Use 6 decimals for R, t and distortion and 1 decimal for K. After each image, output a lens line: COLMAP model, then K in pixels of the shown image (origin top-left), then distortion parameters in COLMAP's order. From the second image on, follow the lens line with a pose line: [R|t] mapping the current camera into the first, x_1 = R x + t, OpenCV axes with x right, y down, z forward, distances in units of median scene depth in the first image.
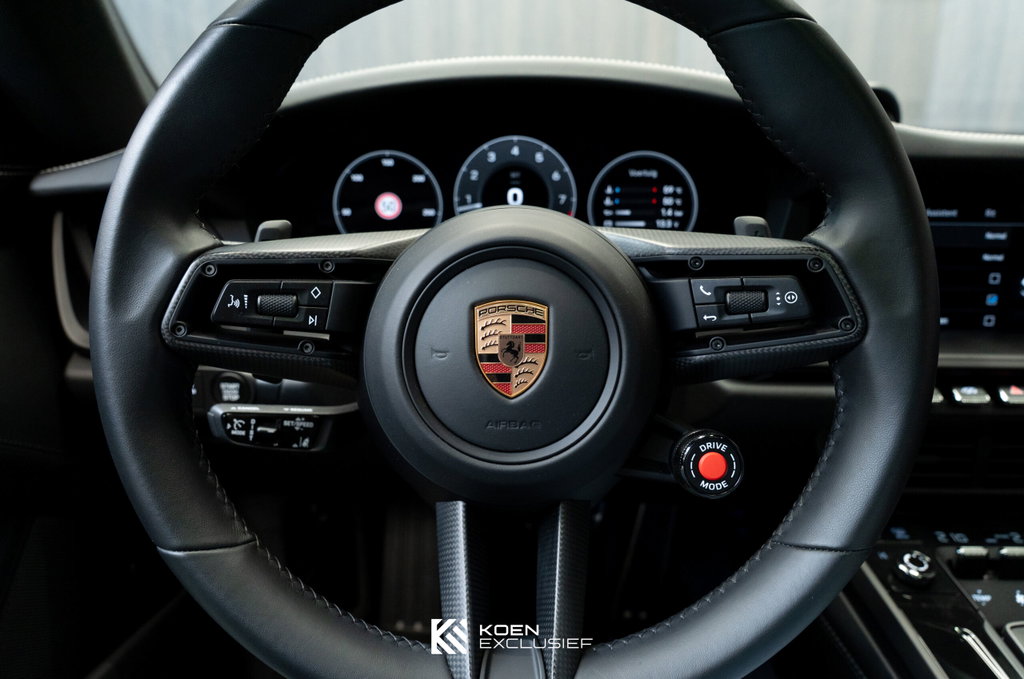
lens RADIAL K [[706.4, 0, 512.0], [0, 706.4, 339.5], [0, 0, 1]] dist [0.050627, 0.000129]
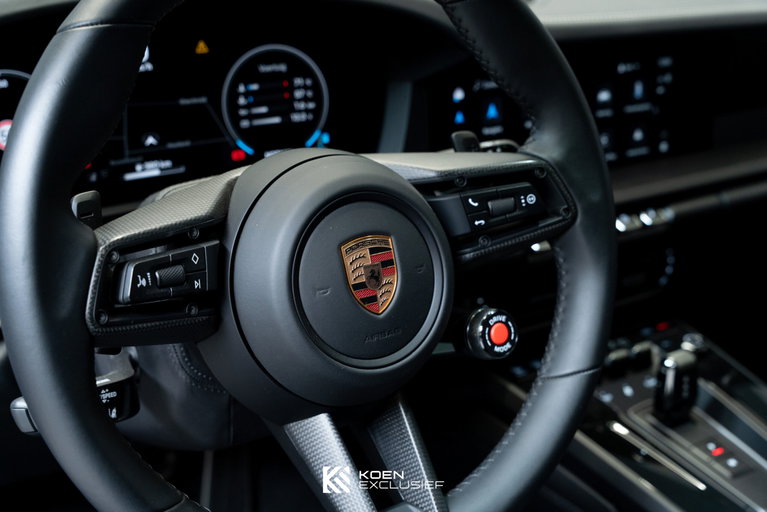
lens RADIAL K [[1118.8, 0, 383.5], [0, 1118.8, 256.0], [0, 0, 1]] dist [0.020108, 0.040239]
pose [[0.836558, -0.181496, 0.516942, -0.940845], [0.155528, 0.983389, 0.093576, -0.190515], [-0.525339, 0.002117, 0.850890, -0.648314]]
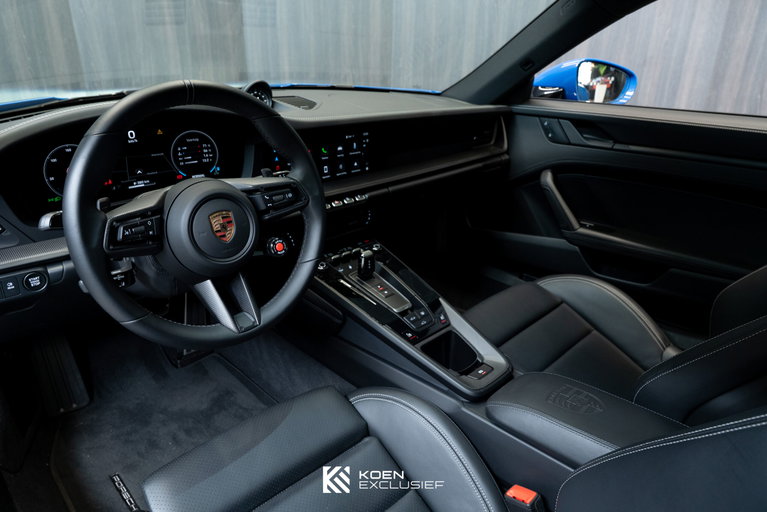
lens RADIAL K [[518.8, 0, 383.5], [0, 518.8, 256.0], [0, 0, 1]] dist [0.002858, -0.001050]
pose [[0.724034, -0.259782, 0.638975, -0.980254], [0.162563, 0.964538, 0.207941, -0.223660], [-0.670335, -0.046683, 0.740589, -1.218335]]
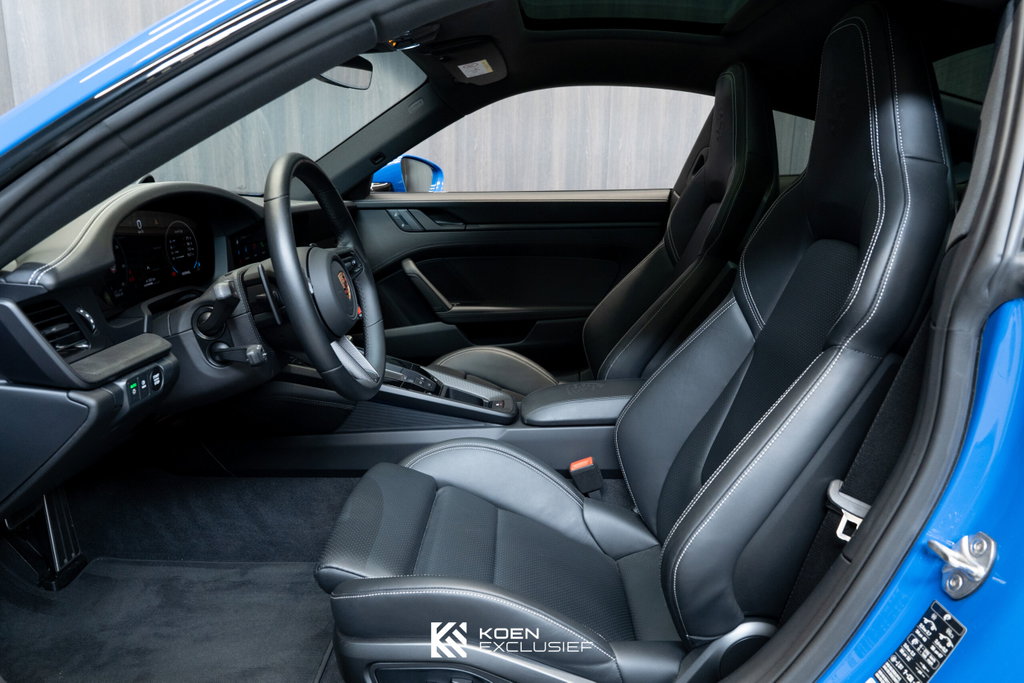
lens RADIAL K [[706.4, 0, 512.0], [0, 706.4, 341.5], [0, 0, 1]] dist [0.050627, 0.000129]
pose [[0.045108, -0.251577, 0.966786, -3.273332], [0.252305, 0.939265, 0.232643, -0.321381], [-0.966596, 0.233431, 0.105843, -0.072466]]
